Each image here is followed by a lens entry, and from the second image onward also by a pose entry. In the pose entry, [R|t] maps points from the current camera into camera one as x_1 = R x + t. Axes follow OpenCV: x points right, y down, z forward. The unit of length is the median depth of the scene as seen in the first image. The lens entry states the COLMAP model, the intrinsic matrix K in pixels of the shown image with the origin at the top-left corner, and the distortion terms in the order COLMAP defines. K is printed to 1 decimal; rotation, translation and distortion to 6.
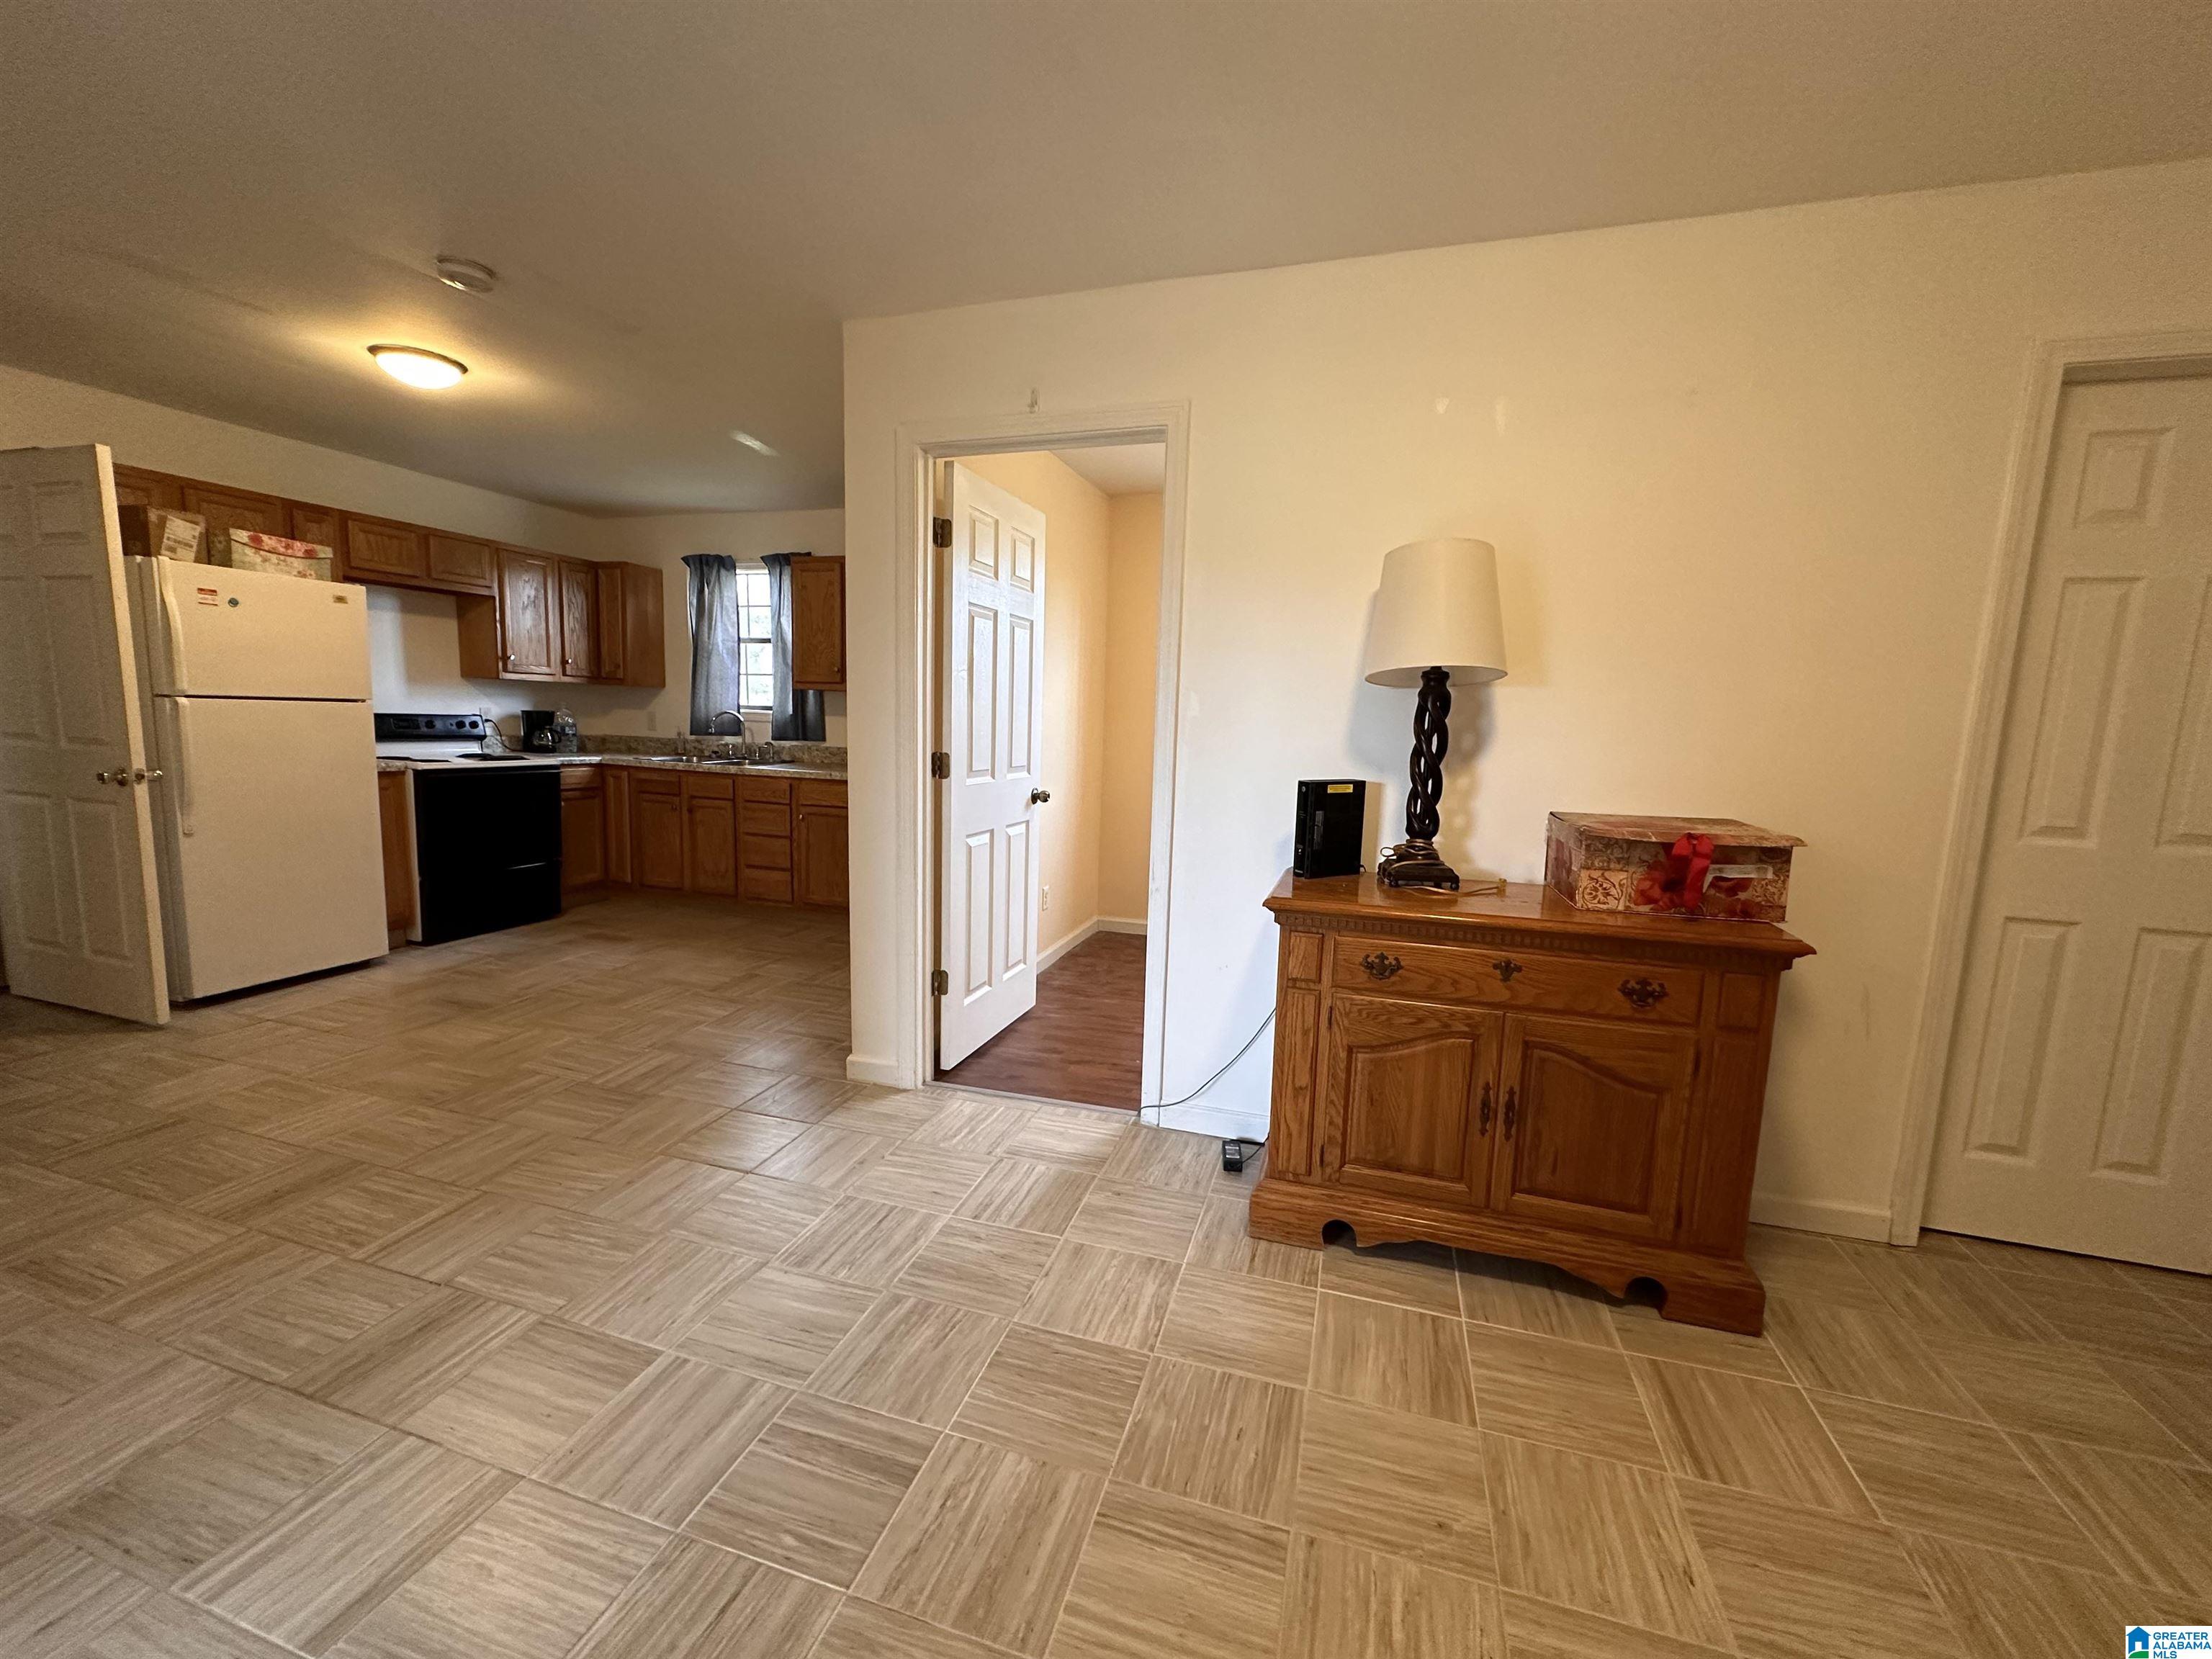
lens RADIAL K [[880.9, 0, 1106.0], [0, 880.9, 829.5], [0, 0, 1]] dist [-0.001764, 0.000321]
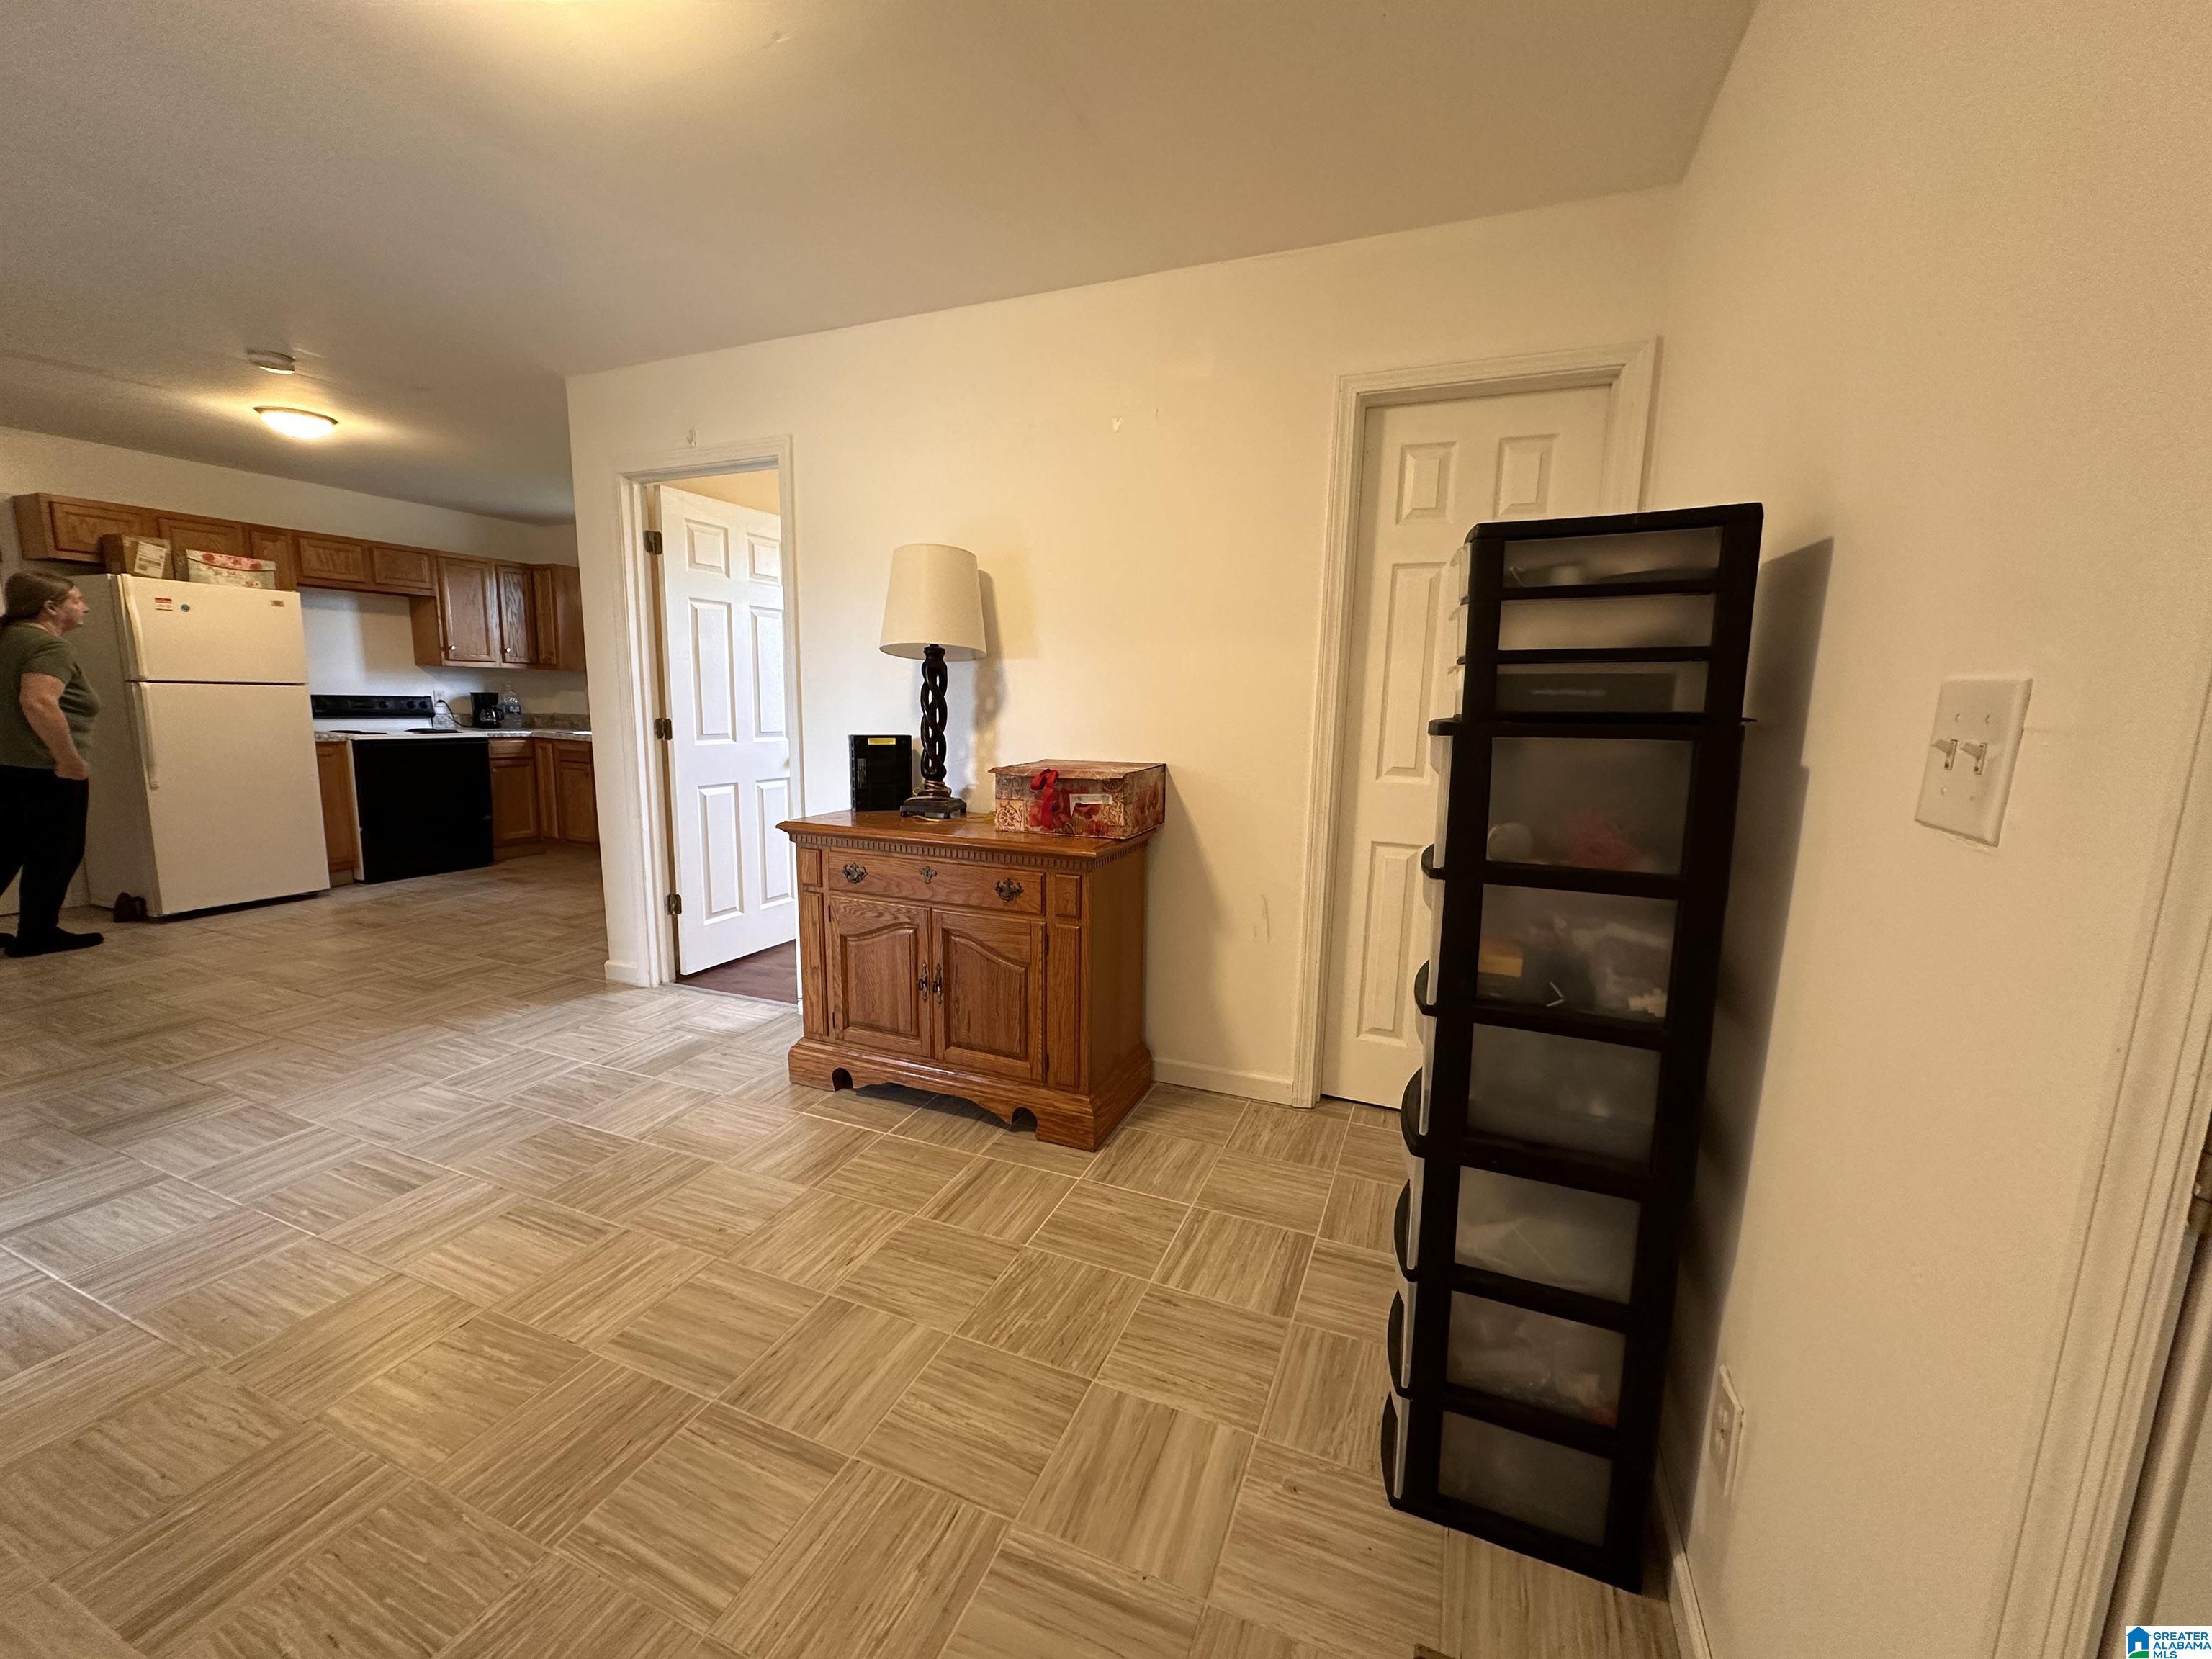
lens RADIAL K [[880.9, 0, 1106.0], [0, 880.9, 829.5], [0, 0, 1]] dist [-0.001764, 0.000321]
pose [[0.995556, 0.004408, -0.094070, 0.597782], [-0.002507, 0.999790, 0.020318, 0.045745], [0.094140, -0.019991, 0.995358, -0.203074]]
